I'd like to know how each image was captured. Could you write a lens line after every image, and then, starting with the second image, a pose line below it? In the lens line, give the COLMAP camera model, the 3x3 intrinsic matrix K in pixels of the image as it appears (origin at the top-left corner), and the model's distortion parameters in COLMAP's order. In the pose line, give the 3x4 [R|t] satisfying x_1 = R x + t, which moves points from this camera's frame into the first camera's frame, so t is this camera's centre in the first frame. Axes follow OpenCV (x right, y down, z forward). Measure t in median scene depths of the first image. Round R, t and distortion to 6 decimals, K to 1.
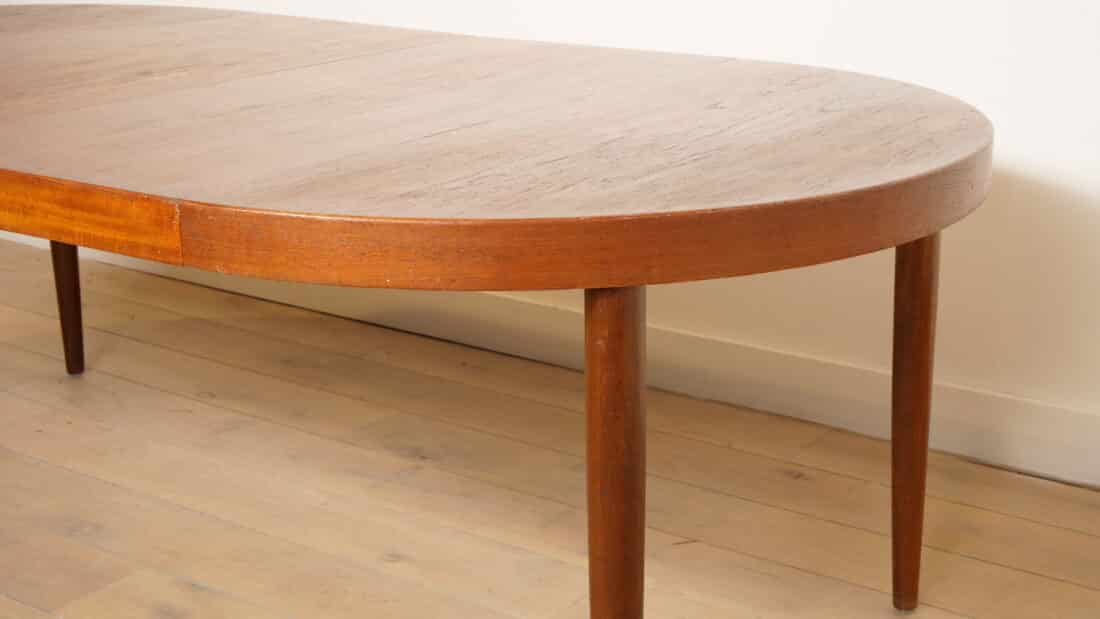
lens RADIAL K [[1670.1, 0, 550.0], [0, 1670.1, 309.5], [0, 0, 1]] dist [-0.010006, -0.029466]
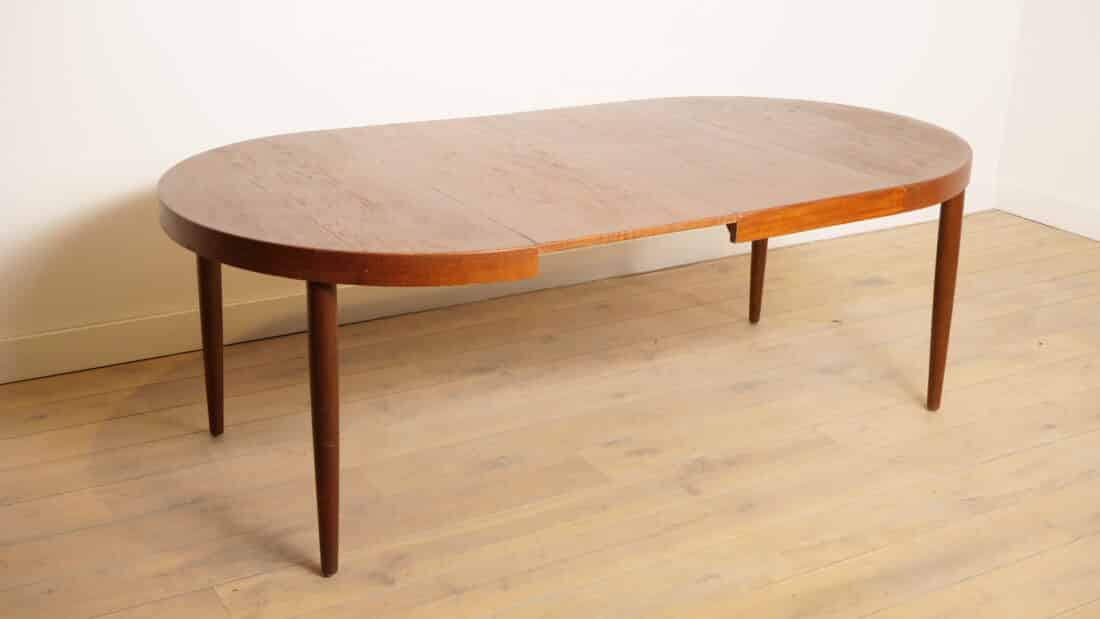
lens RADIAL K [[1303.4, 0, 550.0], [0, 1303.4, 309.5], [0, 0, 1]] dist [0.021172, 0.034658]
pose [[0.407090, -0.302276, 0.861920, -1.340293], [0.244303, 0.945305, 0.216133, -0.272866], [-0.880110, 0.122584, 0.458672, 0.391213]]
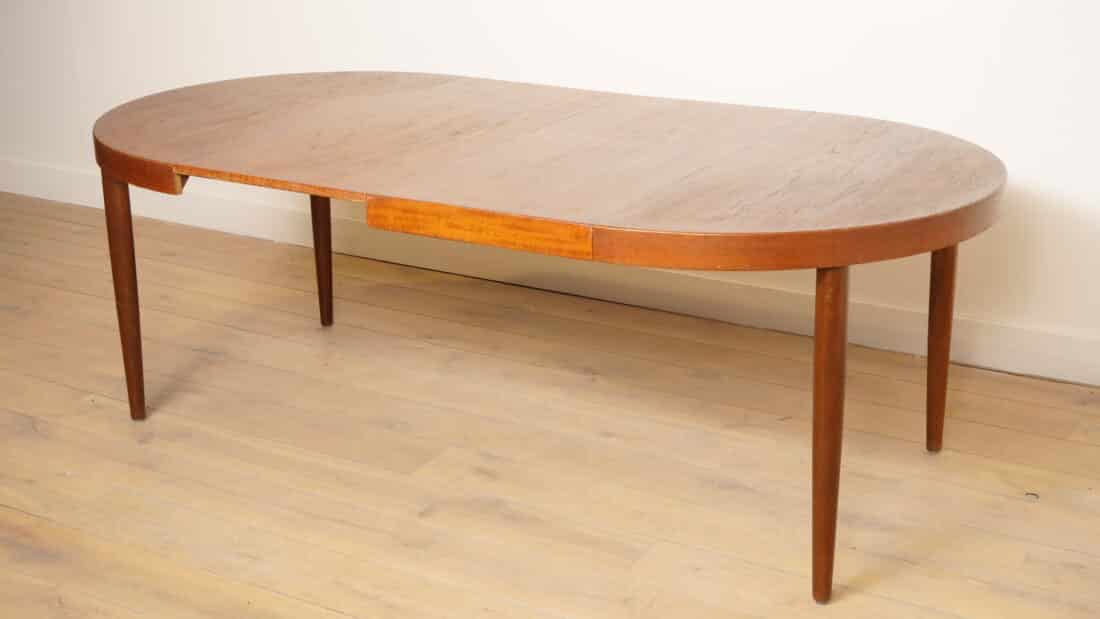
lens RADIAL K [[1483.5, 0, 550.0], [0, 1483.5, 309.5], [0, 0, 1]] dist [-0.012044, -0.037974]
pose [[0.996597, -0.031621, 0.076124, -0.249722], [0.028946, 0.998933, 0.035989, -0.020947], [-0.077181, -0.033663, 0.996449, -0.383621]]
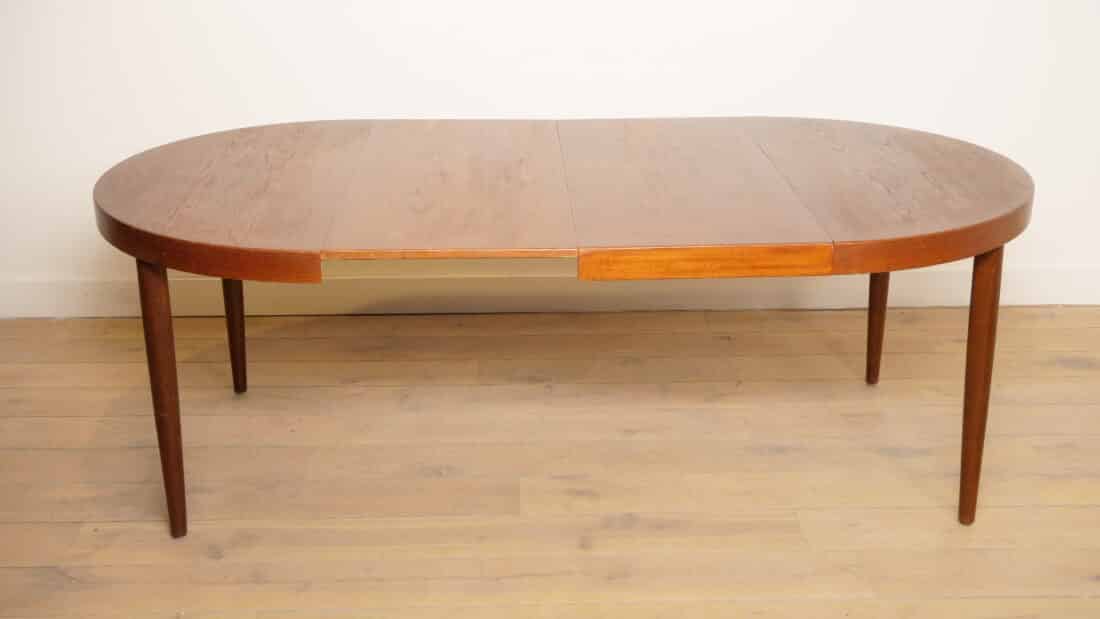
lens RADIAL K [[1303.4, 0, 550.0], [0, 1303.4, 309.5], [0, 0, 1]] dist [0.021172, 0.034658]
pose [[0.801425, -0.212952, 0.558900, -0.882513], [0.175556, 0.977061, 0.120544, -0.150784], [-0.571750, 0.001511, 0.820426, -0.054322]]
